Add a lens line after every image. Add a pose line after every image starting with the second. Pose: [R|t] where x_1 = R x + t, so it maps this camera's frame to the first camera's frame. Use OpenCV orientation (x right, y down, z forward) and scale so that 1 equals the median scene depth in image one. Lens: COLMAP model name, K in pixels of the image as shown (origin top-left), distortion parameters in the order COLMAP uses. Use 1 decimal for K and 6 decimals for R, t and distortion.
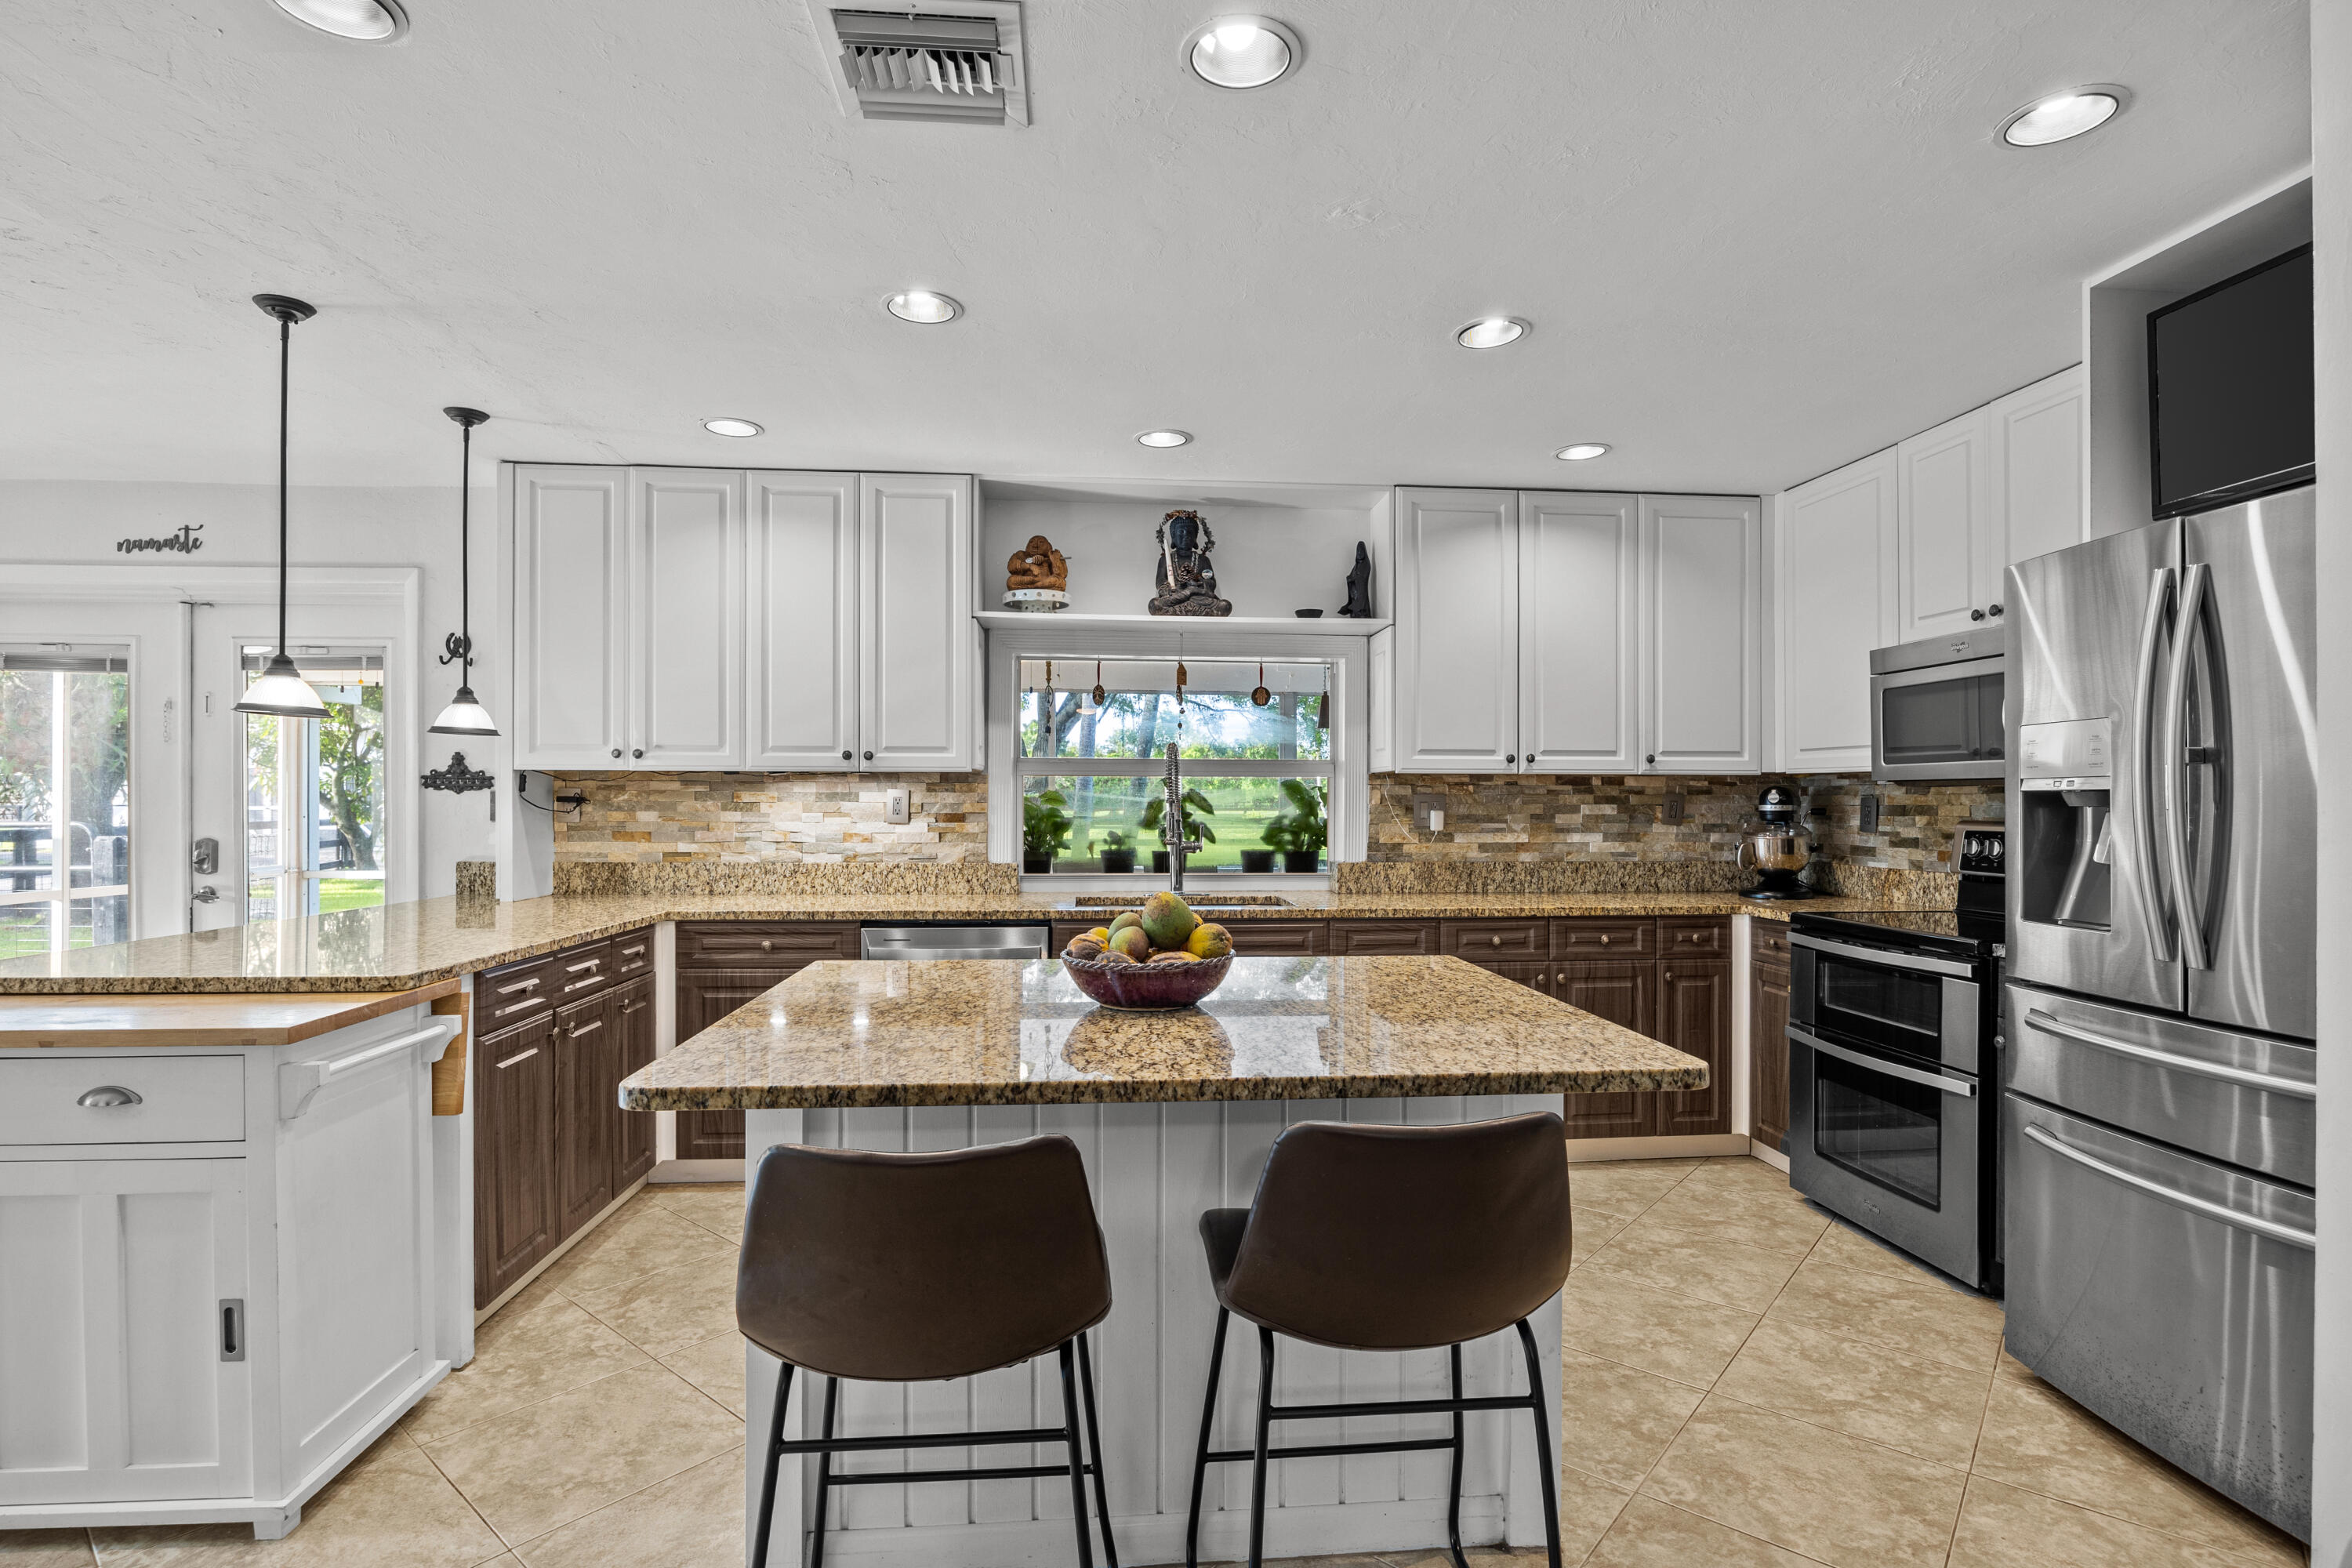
lens RADIAL K [[1138.2, 0, 1179.7], [0, 1138.2, 798.1], [0, 0, 1]] dist [-0.013311, 0.000390]
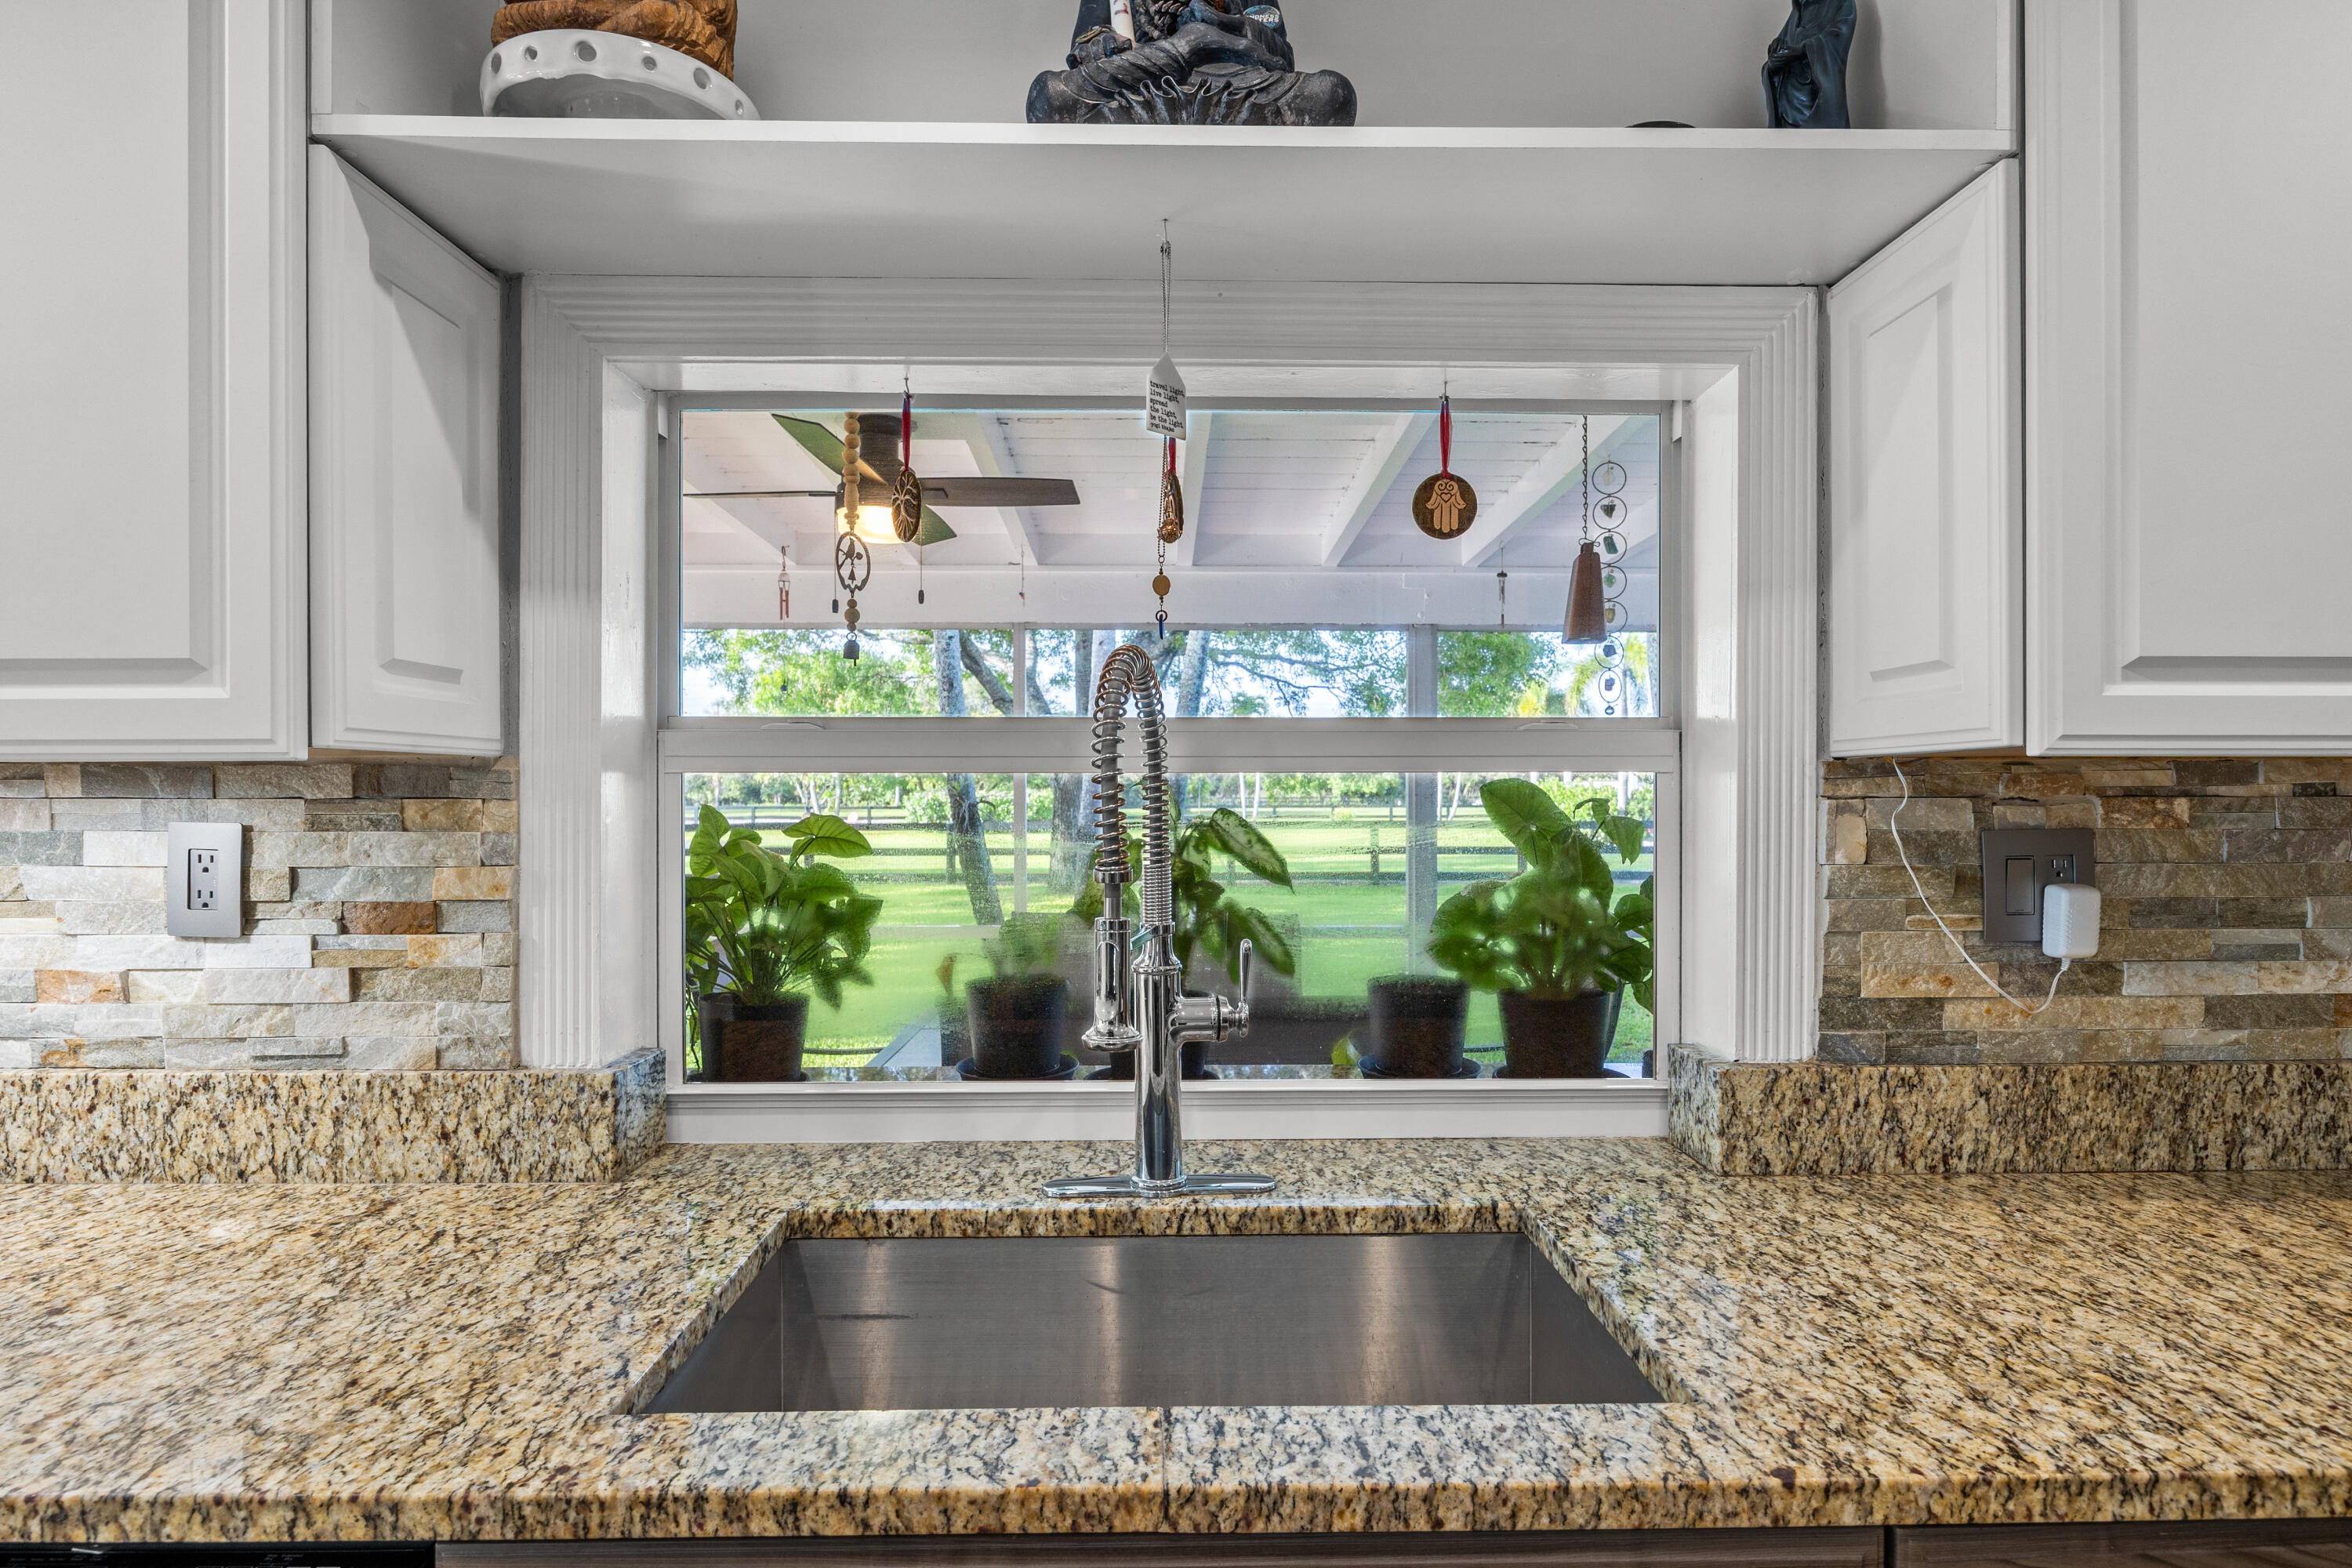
lens RADIAL K [[1226.1, 0, 1176.8], [0, 1226.1, 800.4], [0, 0, 1]] dist [-0.003566, -0.001085]
pose [[0.997697, -0.004140, -0.067699, 0.023550], [0.004565, 0.999971, 0.006133, -0.014338], [0.067672, -0.006428, 0.997687, 0.709319]]
